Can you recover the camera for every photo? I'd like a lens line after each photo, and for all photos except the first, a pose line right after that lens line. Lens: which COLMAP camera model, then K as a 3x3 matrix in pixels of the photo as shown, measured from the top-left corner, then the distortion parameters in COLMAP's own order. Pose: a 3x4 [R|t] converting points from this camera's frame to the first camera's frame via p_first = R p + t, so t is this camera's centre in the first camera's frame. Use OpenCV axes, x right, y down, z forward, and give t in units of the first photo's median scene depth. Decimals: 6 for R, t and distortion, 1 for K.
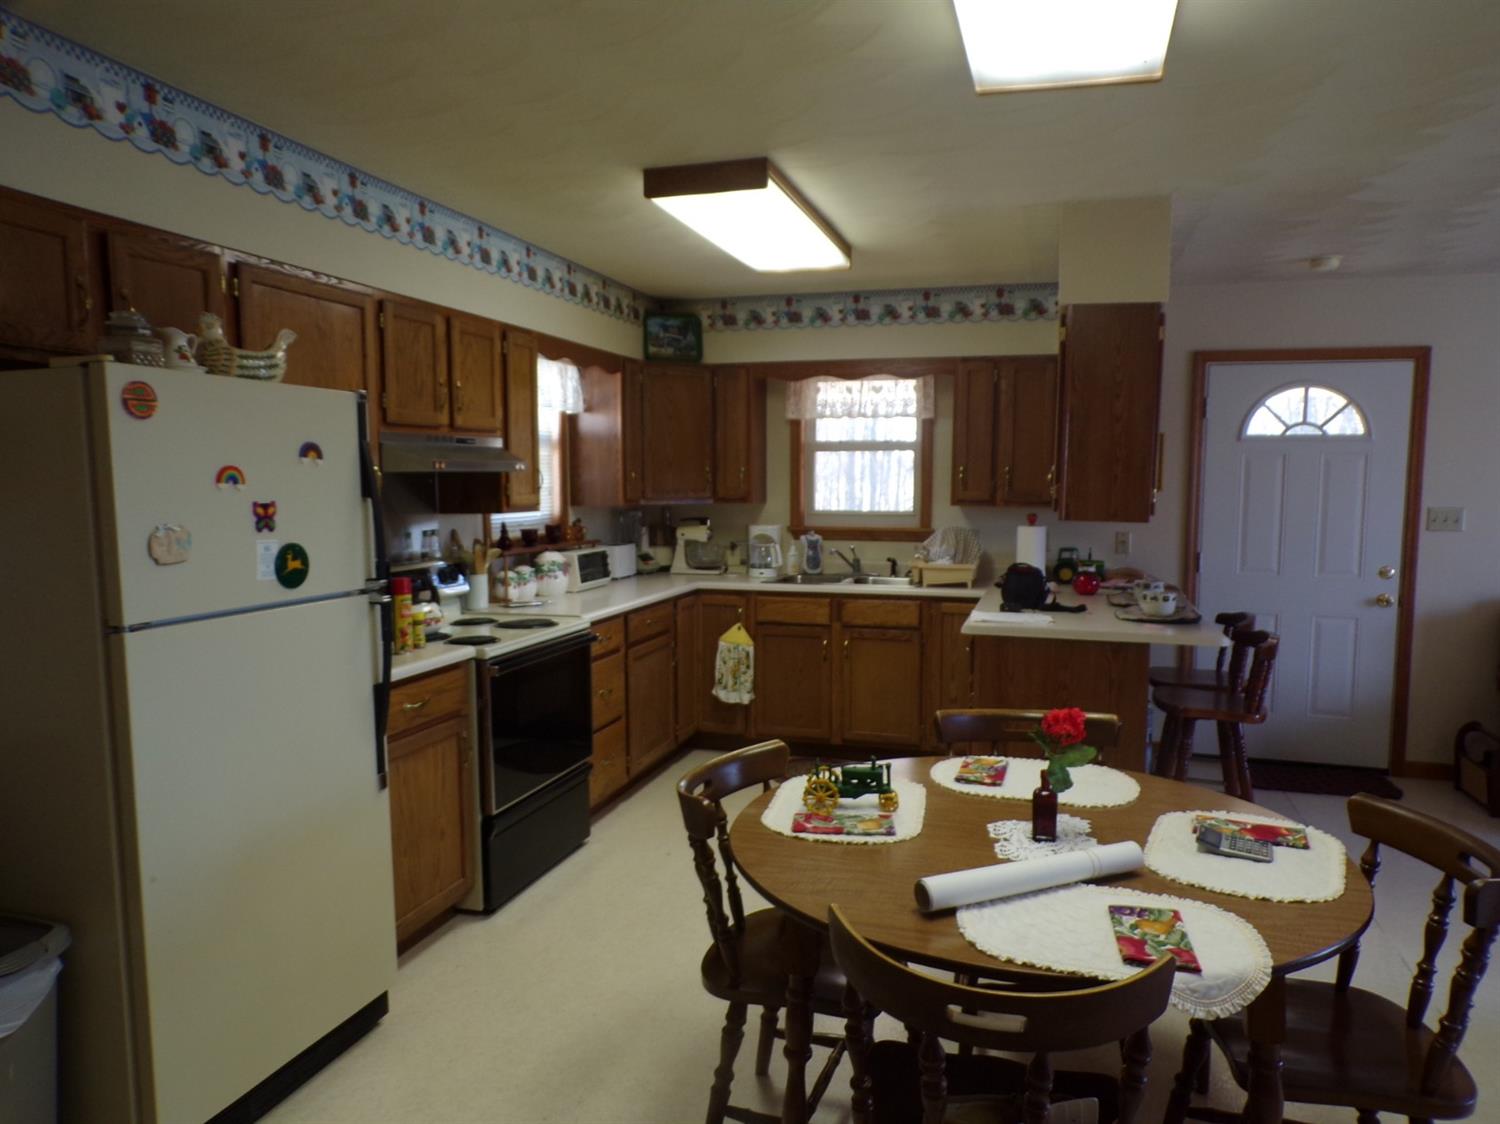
lens RADIAL K [[1032.9, 0, 784.4], [0, 1032.9, 590.0], [0, 0, 1]] dist [-0.025722, 0.033731]
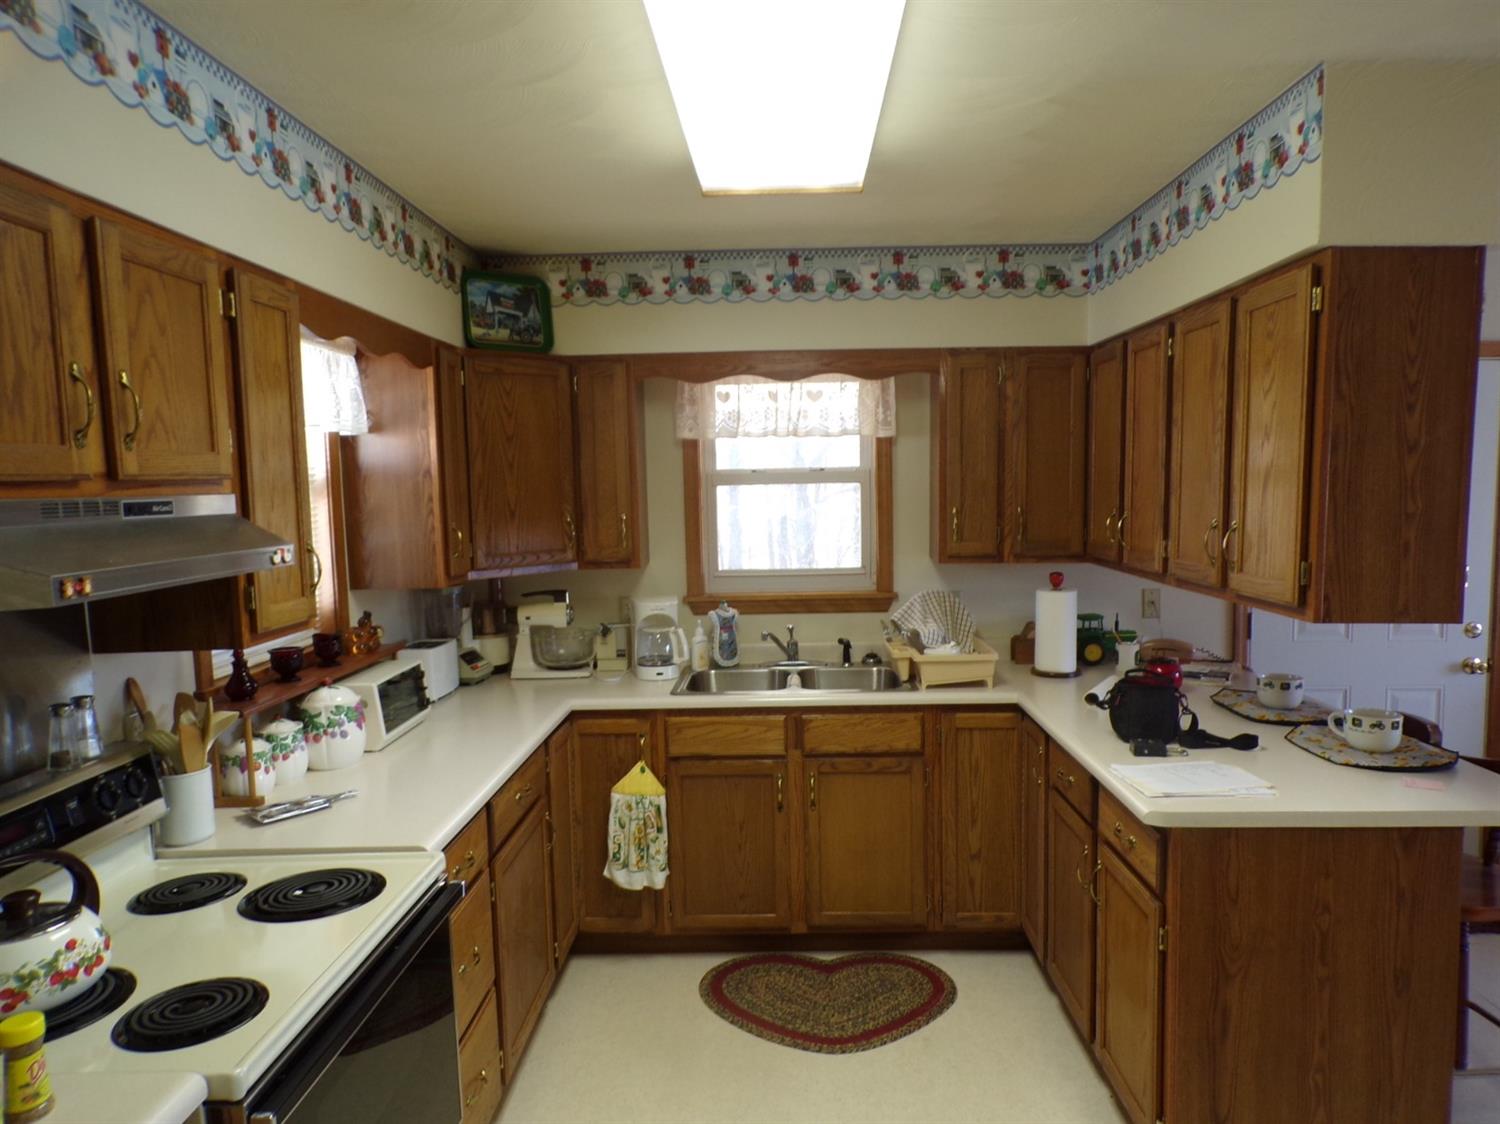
lens RADIAL K [[1032.9, 0, 784.4], [0, 1032.9, 590.0], [0, 0, 1]] dist [-0.025722, 0.033731]
pose [[0.968041, -0.044303, 0.246846, -0.111397], [0.045848, 0.998948, -0.000511, -0.069473], [-0.246564, 0.011812, 0.969055, 0.361528]]
